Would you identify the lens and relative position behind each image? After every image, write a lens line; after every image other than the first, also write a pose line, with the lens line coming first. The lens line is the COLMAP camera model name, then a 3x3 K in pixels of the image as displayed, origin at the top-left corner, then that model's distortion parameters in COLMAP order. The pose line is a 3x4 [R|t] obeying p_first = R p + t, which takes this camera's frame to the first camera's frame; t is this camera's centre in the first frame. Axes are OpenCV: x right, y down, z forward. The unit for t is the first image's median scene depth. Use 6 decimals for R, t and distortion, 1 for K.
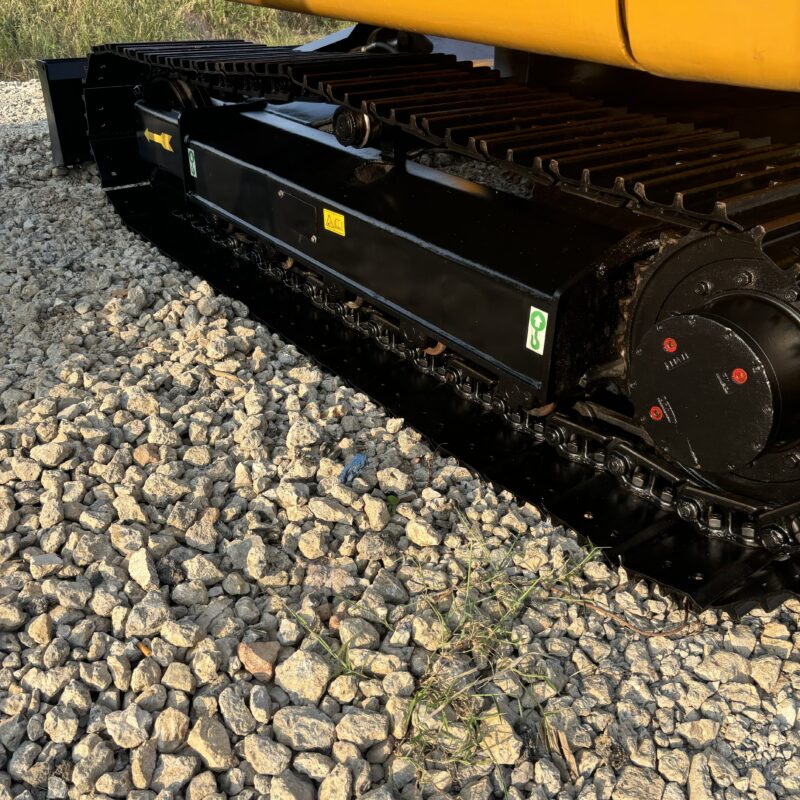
lens RADIAL K [[821.6, 0, 399.6], [0, 821.6, 396.4], [0, 0, 1]] dist [0.035069, -0.034673]
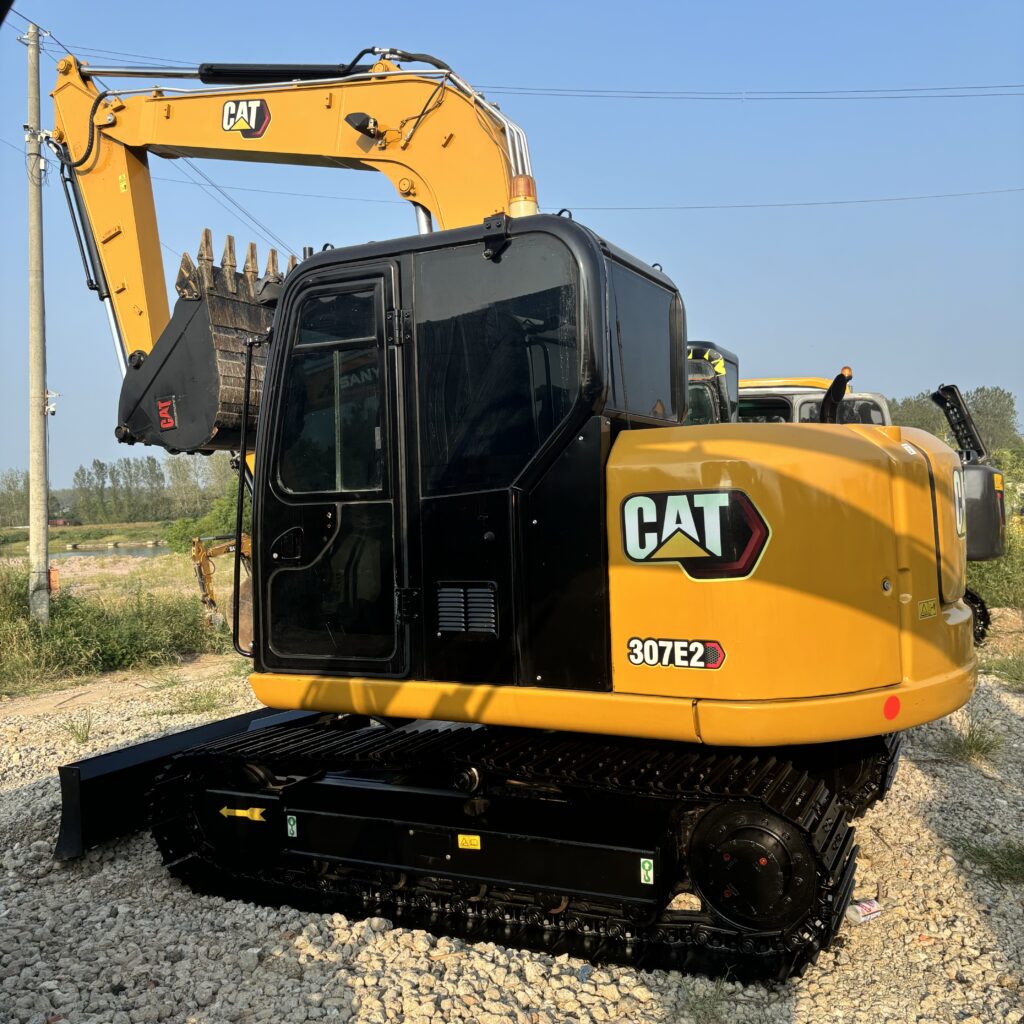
lens RADIAL K [[1051.7, 0, 511.5], [0, 1051.7, 507.4], [0, 0, 1]] dist [0.035069, -0.034673]
pose [[0.880837, -0.042106, 0.471543, -1.191789], [0.267712, 0.865791, -0.422773, 0.135890], [-0.390457, 0.498632, 0.773893, -1.147866]]
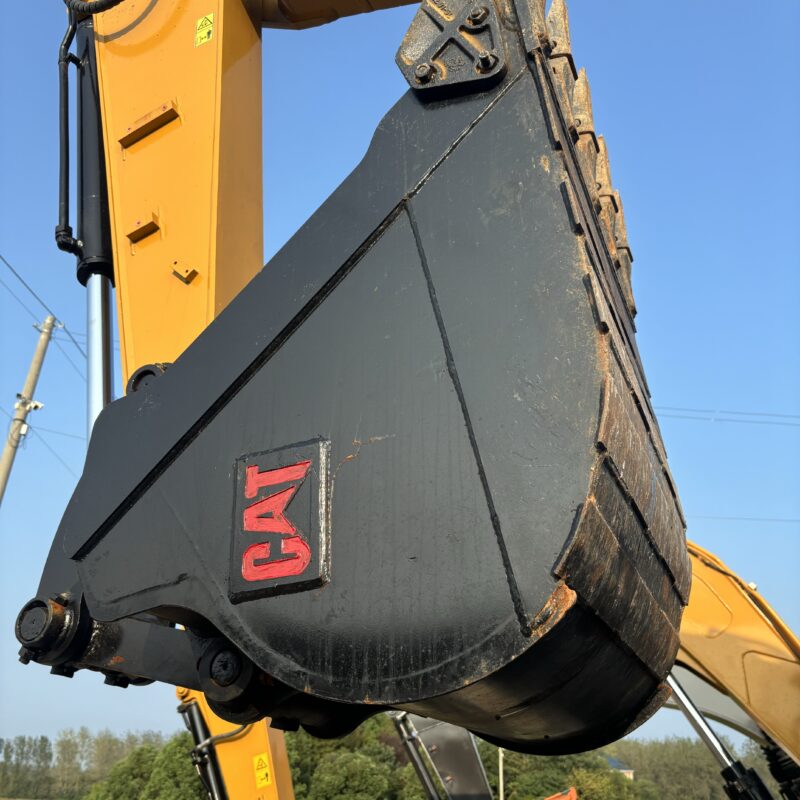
lens RADIAL K [[821.6, 0, 399.6], [0, 821.6, 396.4], [0, 0, 1]] dist [0.035069, -0.034673]
pose [[0.855476, 0.252793, 0.451947, -0.726012], [0.224468, 0.605474, -0.763554, -1.593060], [-0.466664, 0.754650, 0.461225, 1.622495]]
